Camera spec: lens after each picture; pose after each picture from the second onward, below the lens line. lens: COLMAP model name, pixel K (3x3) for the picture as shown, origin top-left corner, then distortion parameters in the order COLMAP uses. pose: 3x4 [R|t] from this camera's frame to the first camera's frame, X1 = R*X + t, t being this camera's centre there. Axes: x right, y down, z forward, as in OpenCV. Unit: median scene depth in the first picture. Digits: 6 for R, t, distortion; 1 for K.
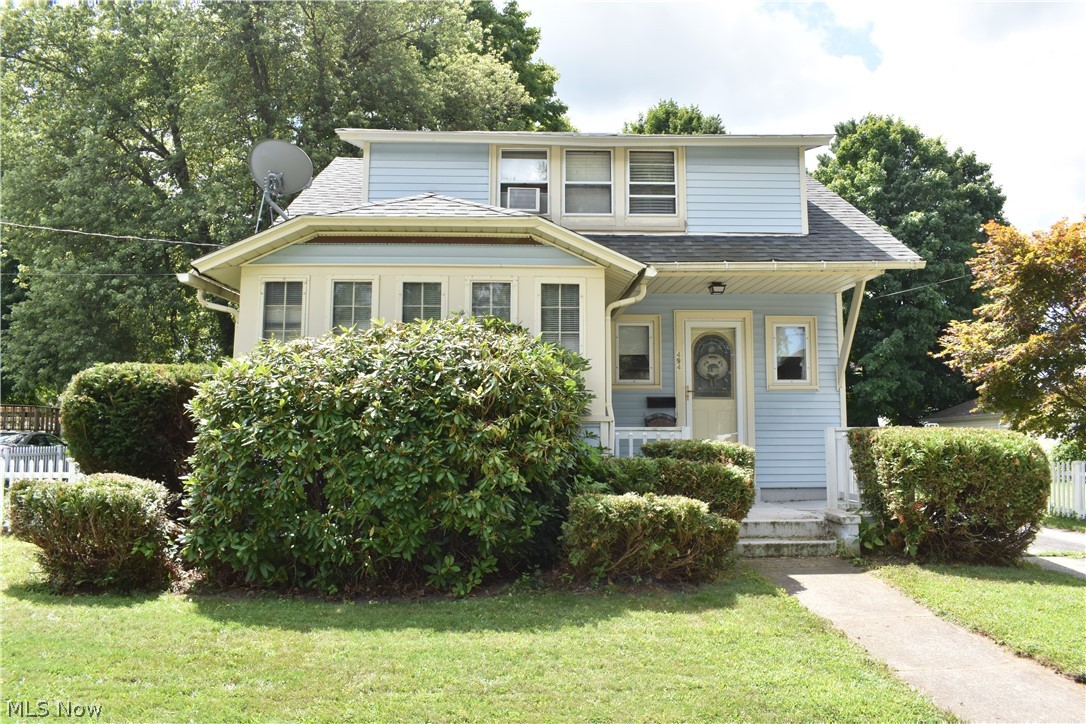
lens RADIAL K [[861.3, 0, 543.3], [0, 861.3, 360.6], [0, 0, 1]] dist [-0.084299, 0.016445]
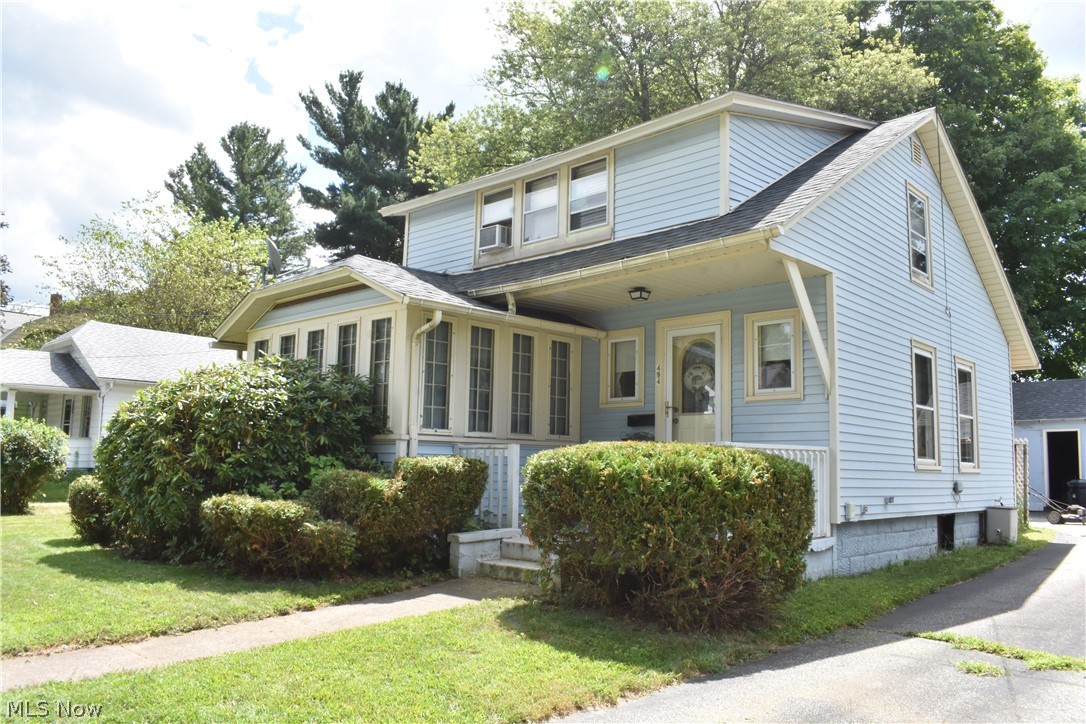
lens RADIAL K [[861.3, 0, 543.2], [0, 861.3, 364.7], [0, 0, 1]] dist [-0.084299, 0.016445]
pose [[0.718675, -0.078396, -0.690912, 0.708822], [0.054584, 0.996918, -0.056340, 0.034699], [0.693200, 0.002778, 0.720740, 0.249189]]
